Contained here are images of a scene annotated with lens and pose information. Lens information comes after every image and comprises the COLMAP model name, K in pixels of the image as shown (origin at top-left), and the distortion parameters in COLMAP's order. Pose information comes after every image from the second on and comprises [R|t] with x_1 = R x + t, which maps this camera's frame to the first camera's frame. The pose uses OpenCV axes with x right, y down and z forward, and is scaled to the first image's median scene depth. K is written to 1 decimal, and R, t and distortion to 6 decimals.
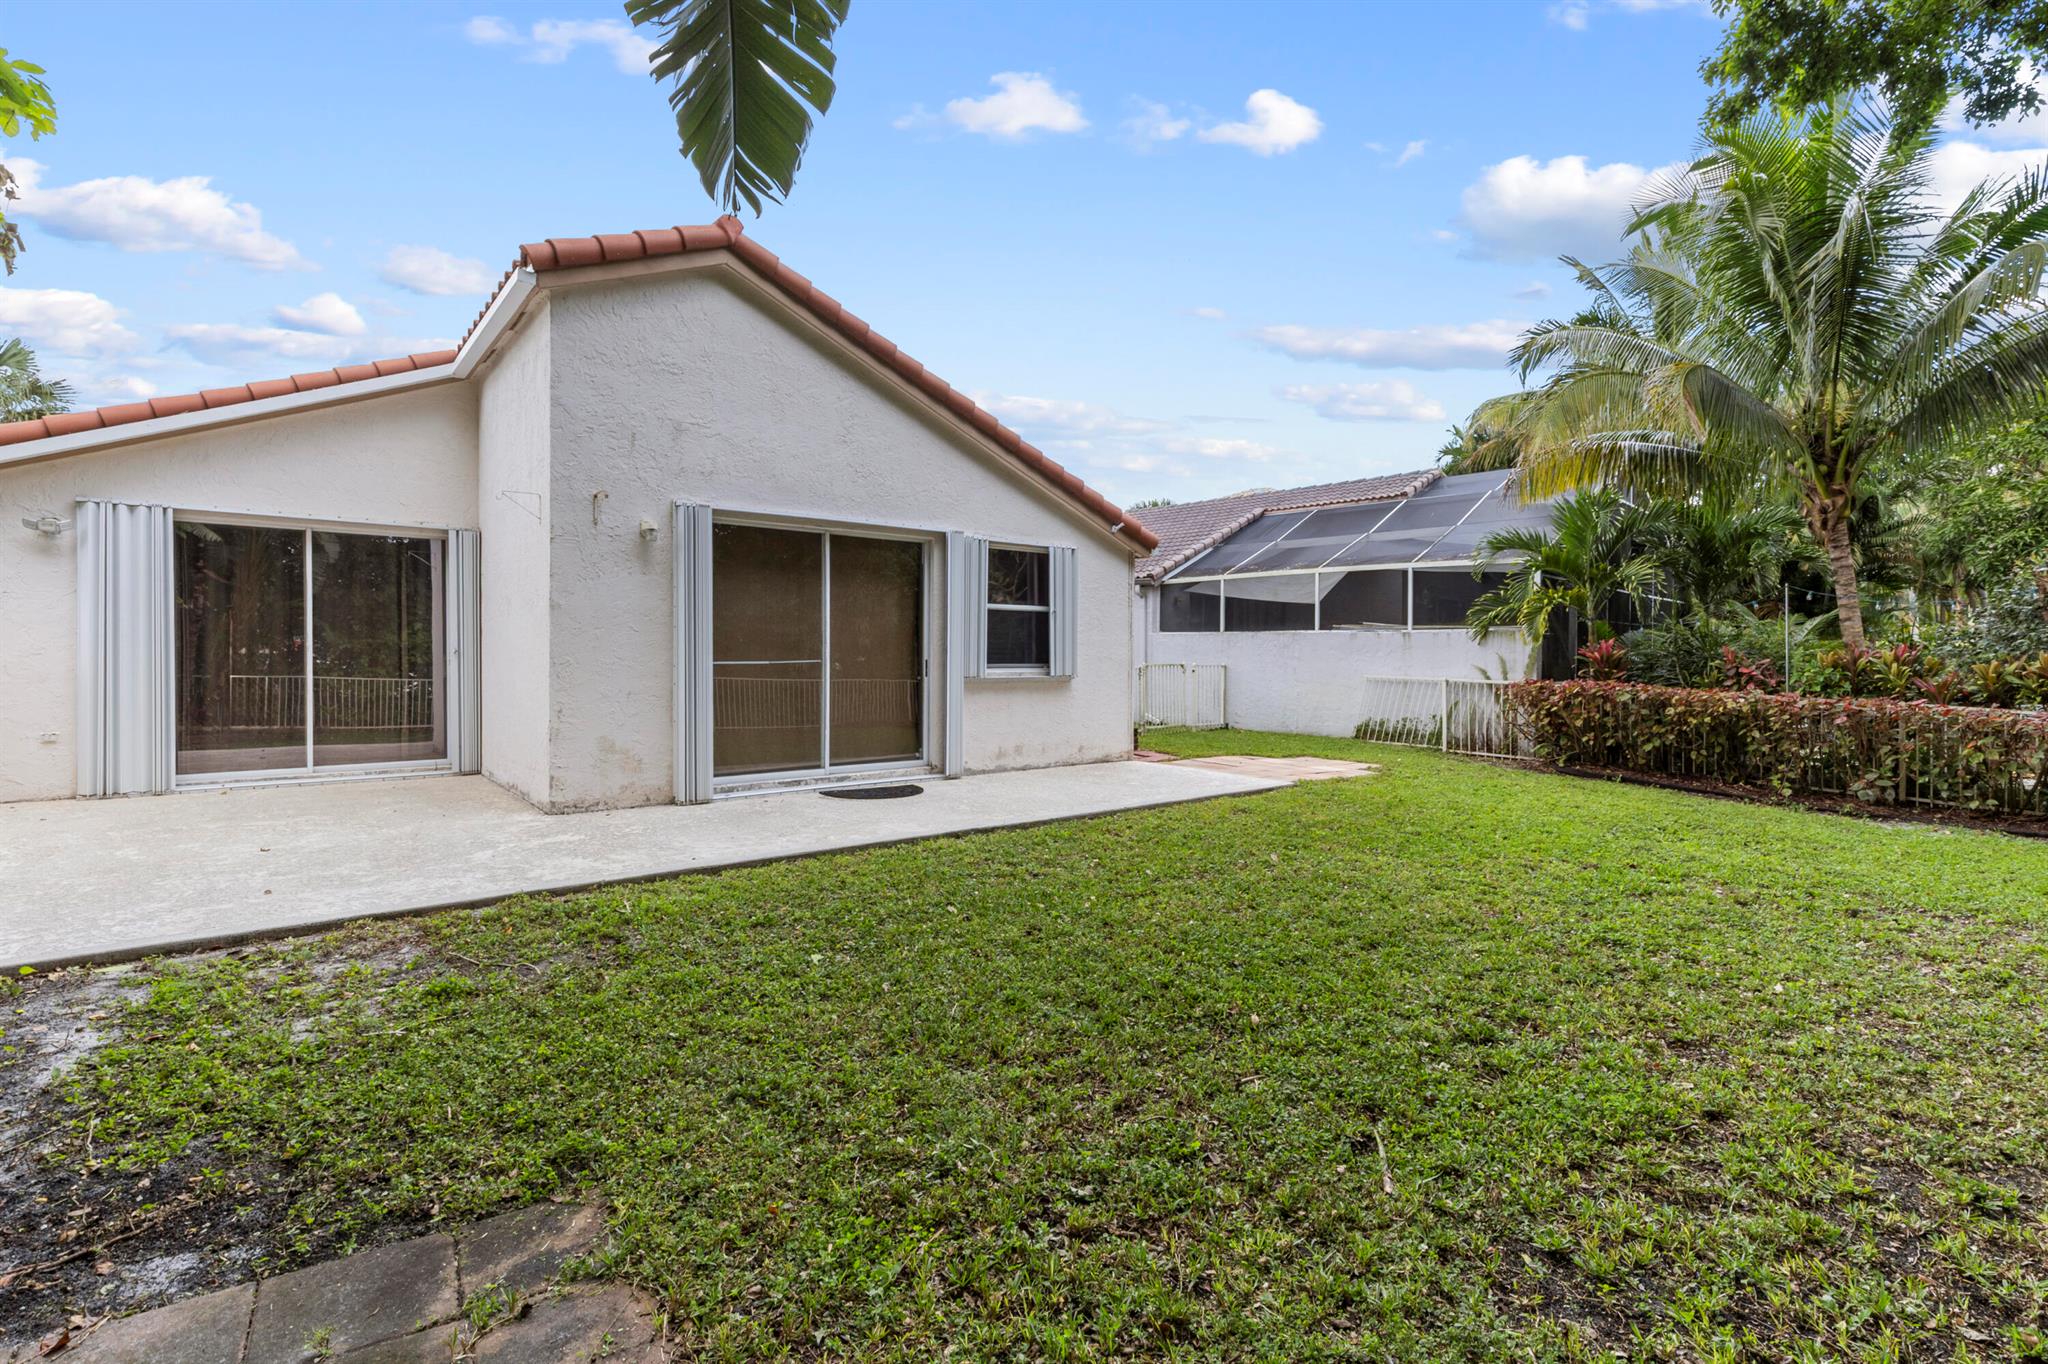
lens RADIAL K [[921.1, 0, 1024.5], [0, 921.1, 671.1], [0, 0, 1]] dist [0.007944, -0.001480]
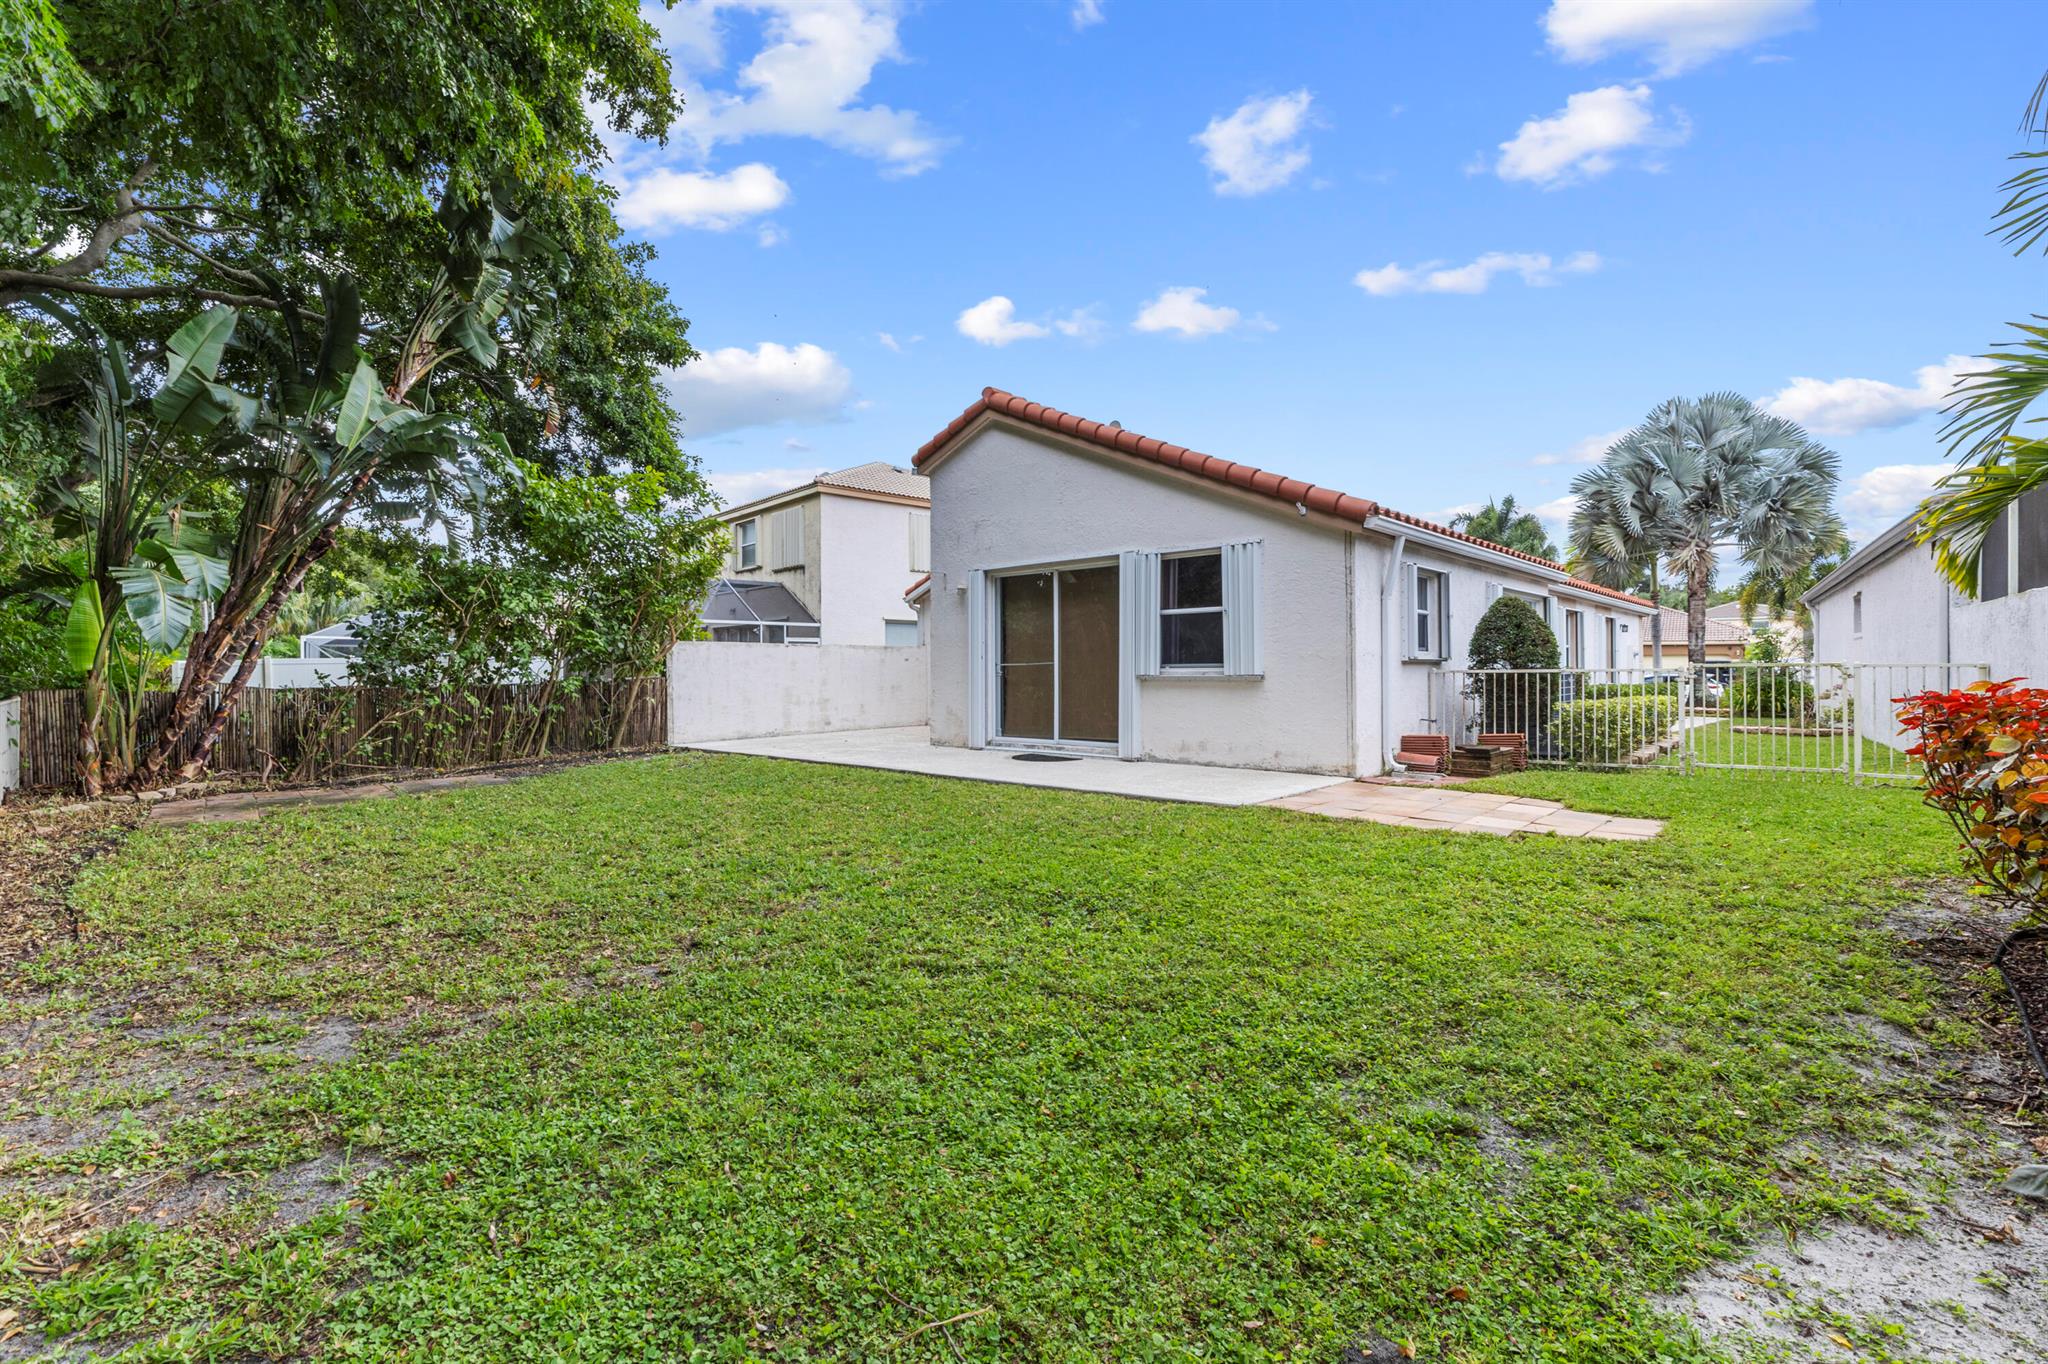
lens RADIAL K [[921.1, 0, 1024.5], [0, 921.1, 678.5], [0, 0, 1]] dist [0.007944, -0.001480]
pose [[0.147471, 0.009757, -0.989018, 1.039561], [0.002886, 0.999943, 0.010295, -0.002126], [0.989062, -0.004373, 0.147435, 0.672702]]
